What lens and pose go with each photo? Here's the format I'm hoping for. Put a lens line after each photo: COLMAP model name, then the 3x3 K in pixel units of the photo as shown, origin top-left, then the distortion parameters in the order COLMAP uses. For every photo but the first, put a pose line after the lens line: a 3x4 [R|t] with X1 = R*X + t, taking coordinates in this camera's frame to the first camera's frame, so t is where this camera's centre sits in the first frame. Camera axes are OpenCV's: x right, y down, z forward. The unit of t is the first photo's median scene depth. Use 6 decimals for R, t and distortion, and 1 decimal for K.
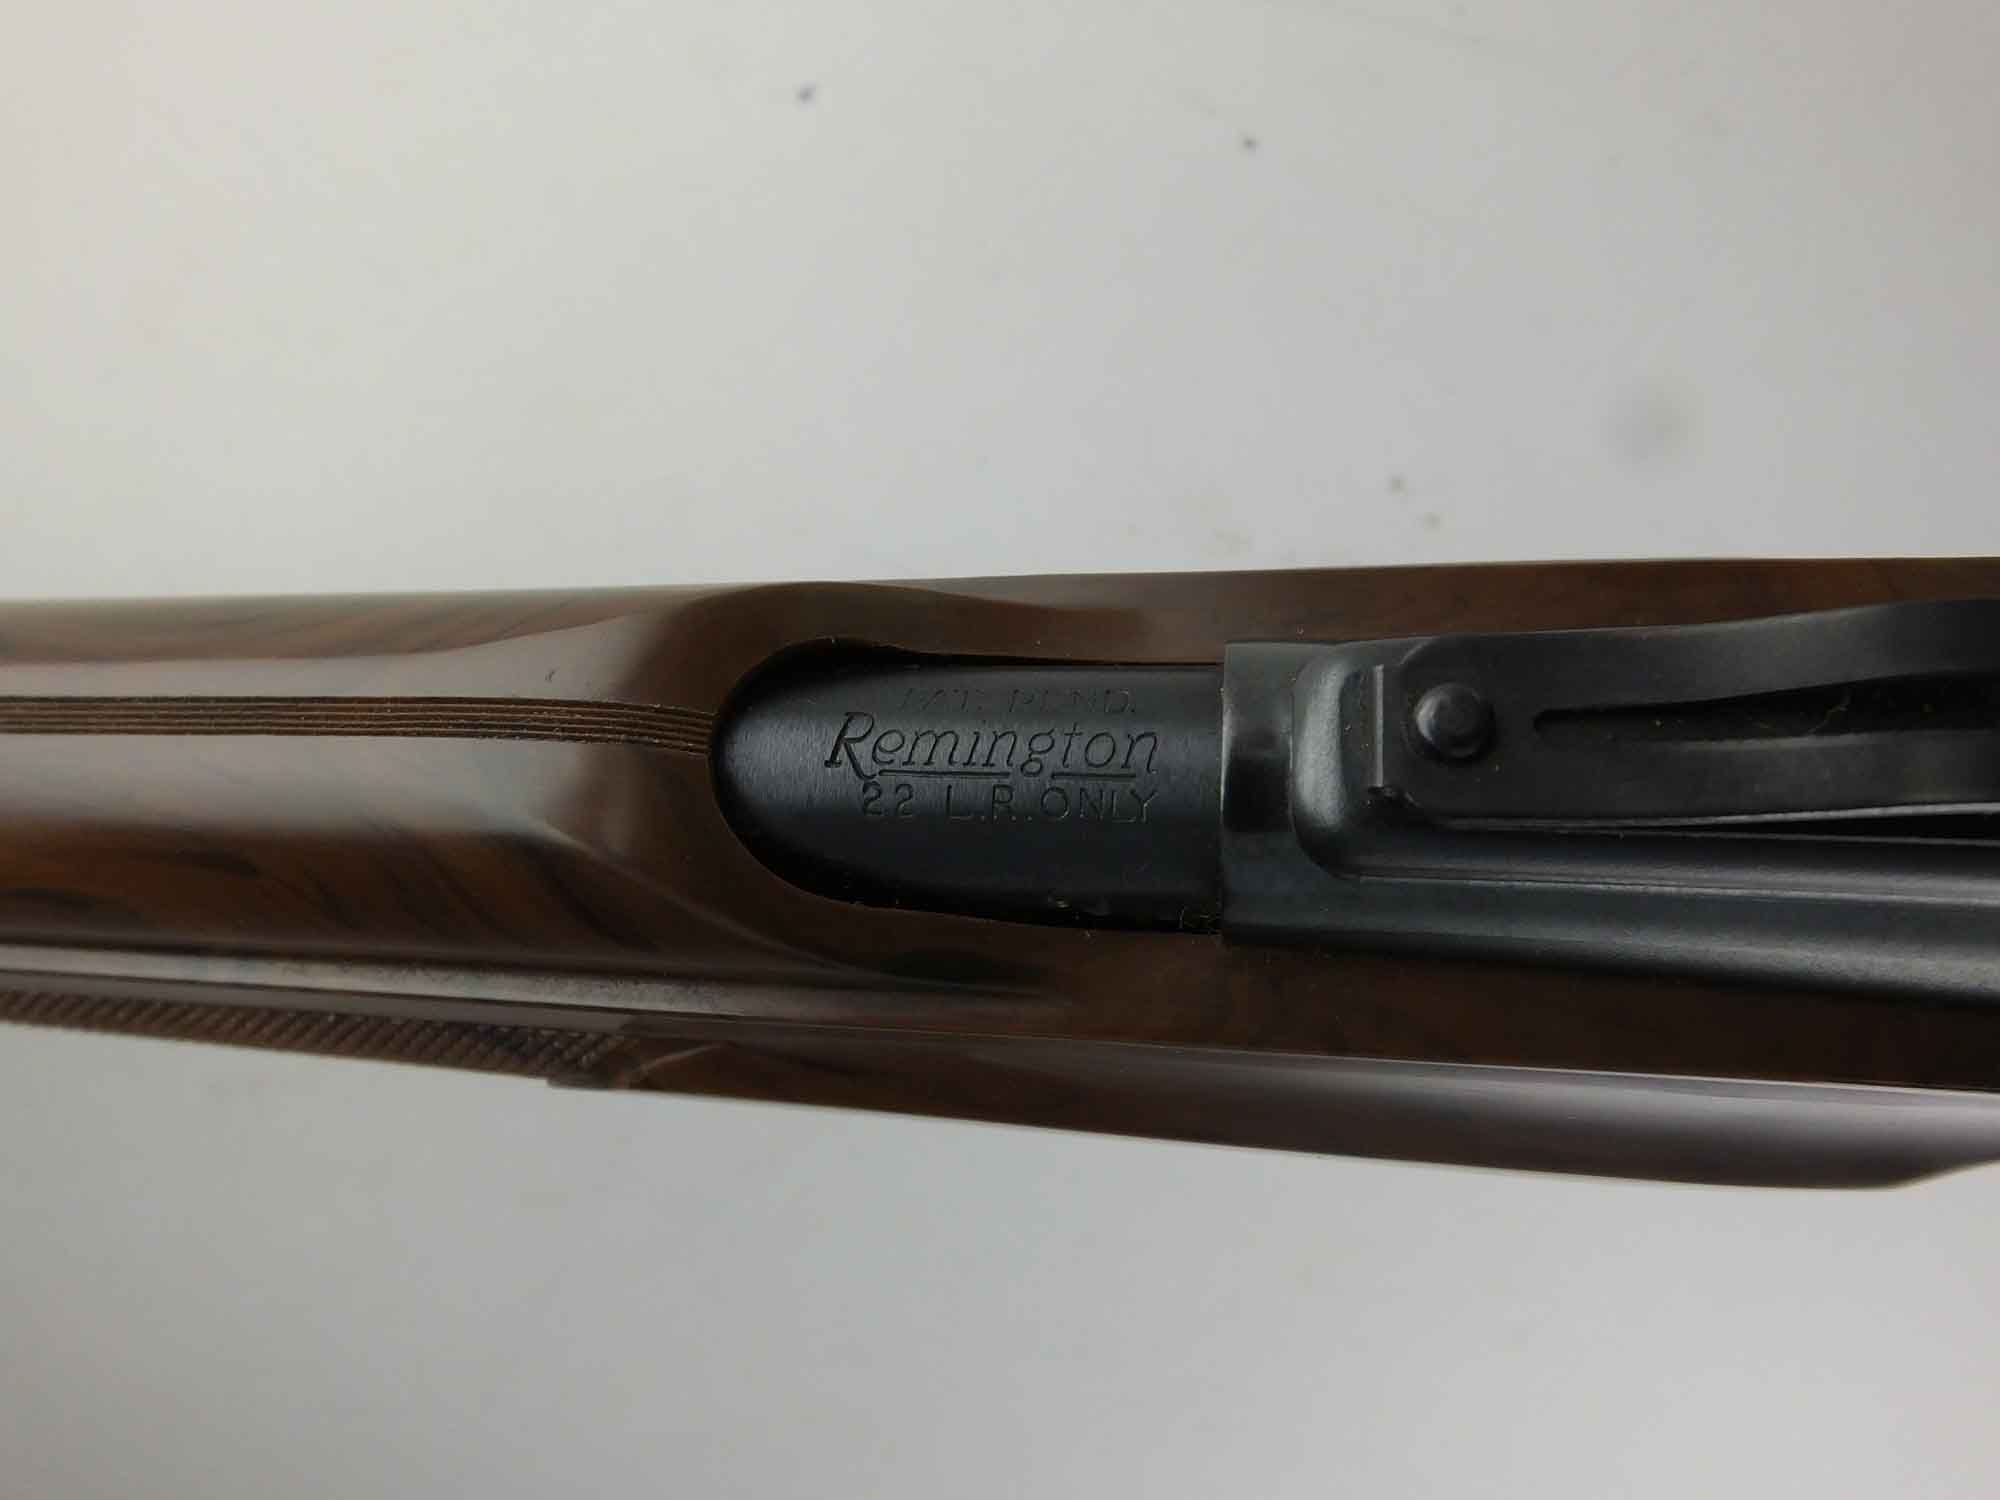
lens RADIAL K [[1634.7, 0, 993.3], [0, 1634.7, 742.7], [0, 0, 1]] dist [-0.080552, -0.003113]
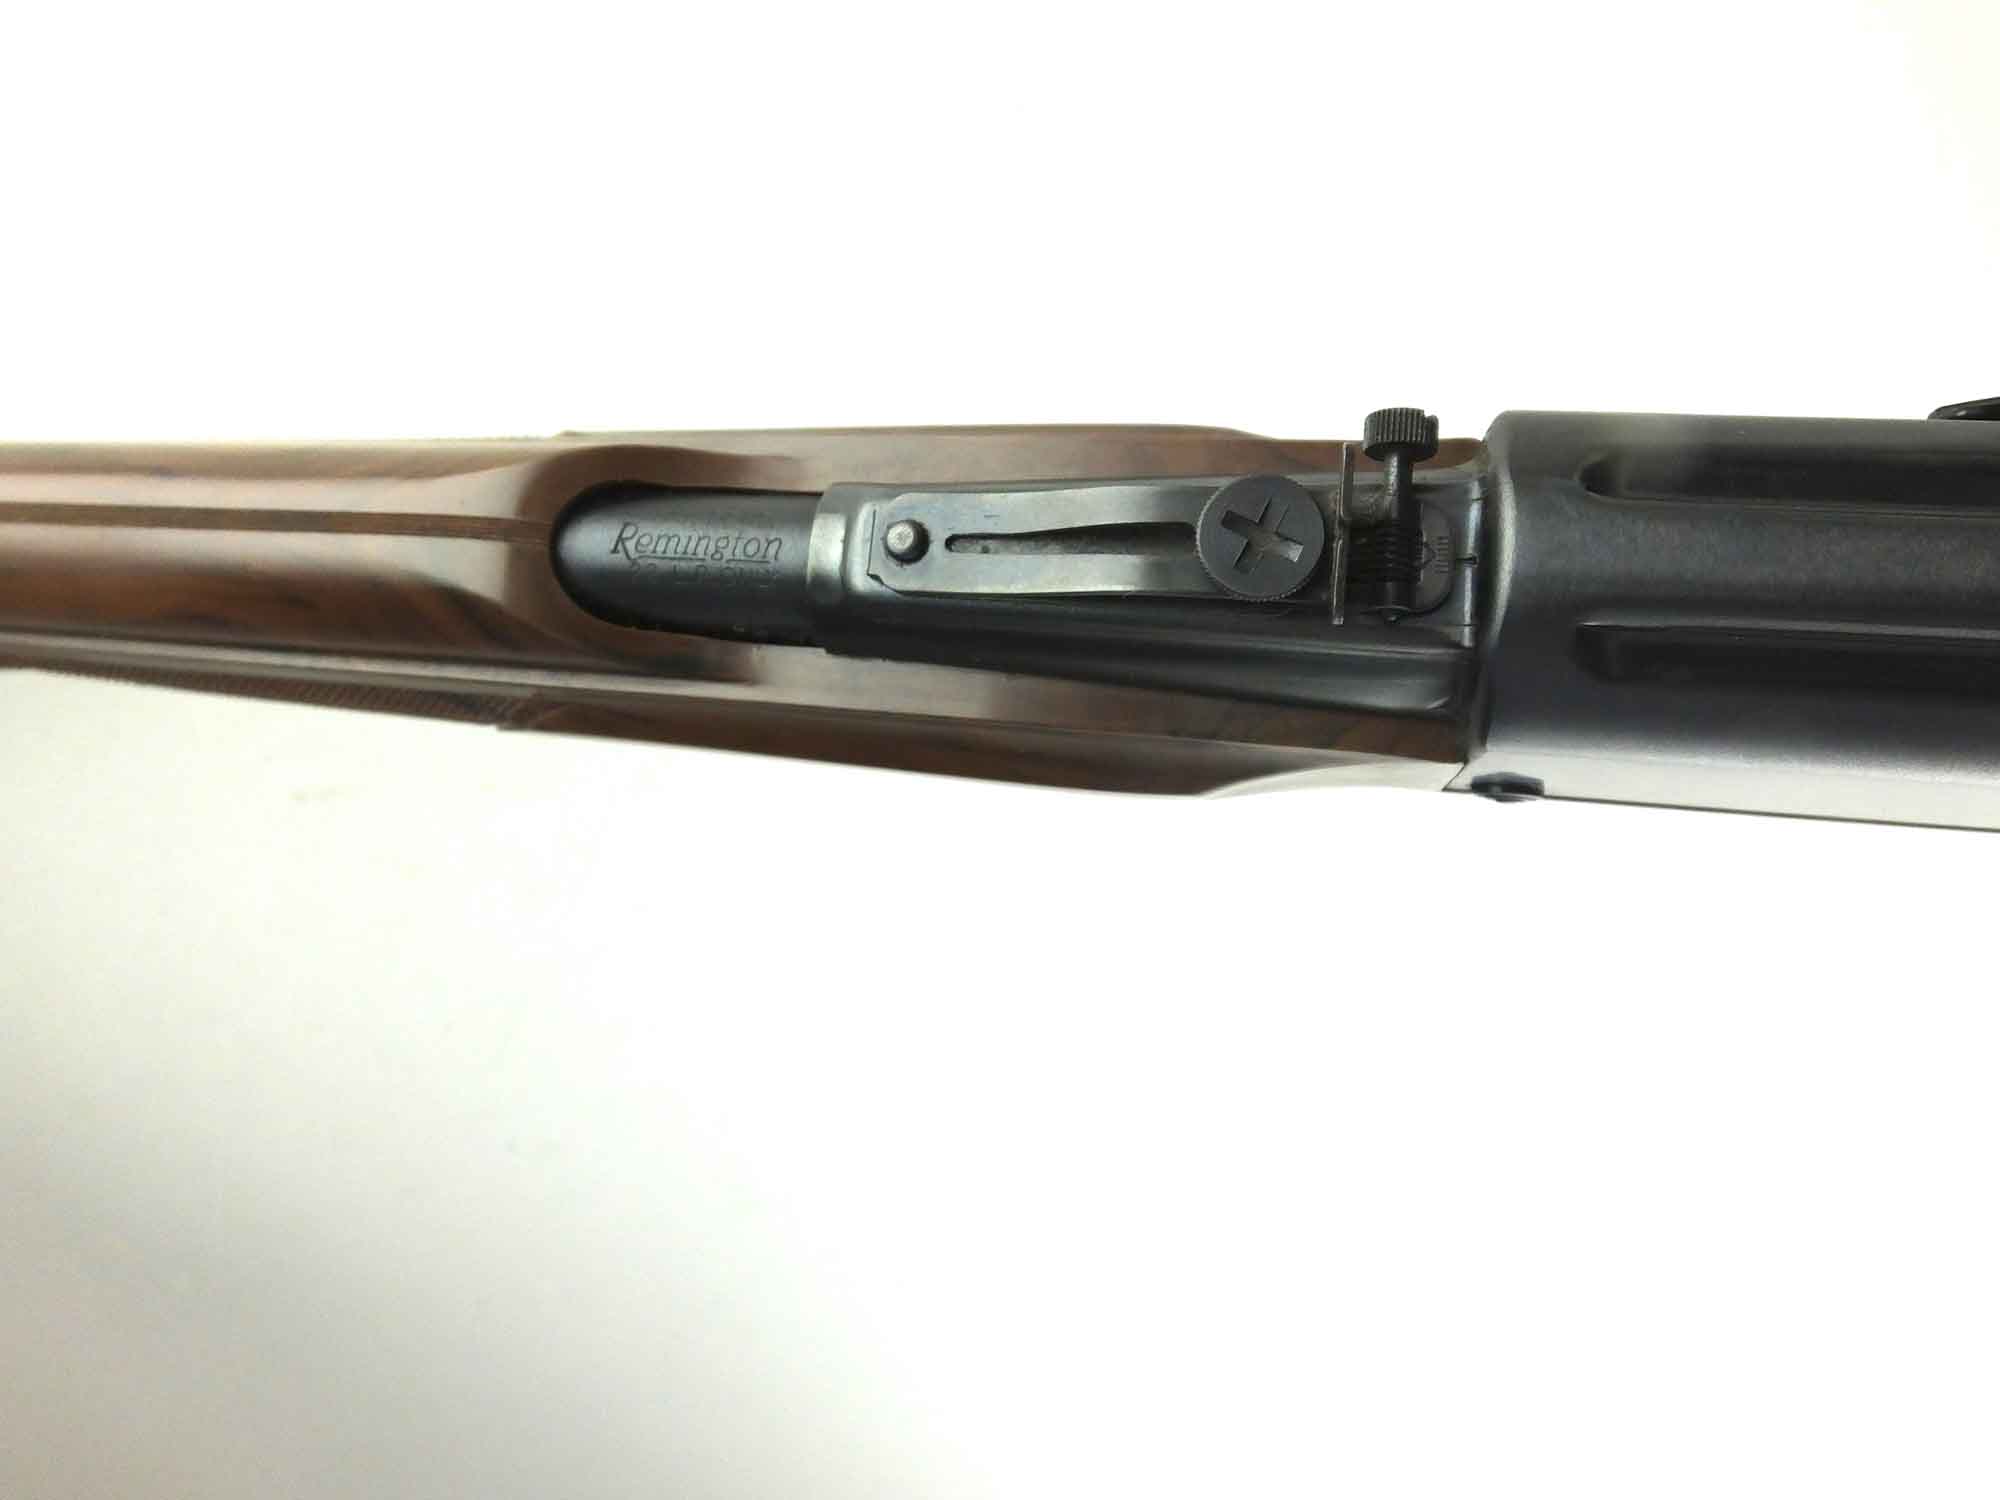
lens RADIAL K [[1634.7, 0, 1005.4], [0, 1634.7, 751.6], [0, 0, 1]] dist [-0.080552, -0.003113]
pose [[0.996505, 0.026206, -0.079320, 0.483981], [-0.011203, 0.982867, 0.183976, -0.106305], [0.082782, -0.182445, 0.979725, -0.777758]]
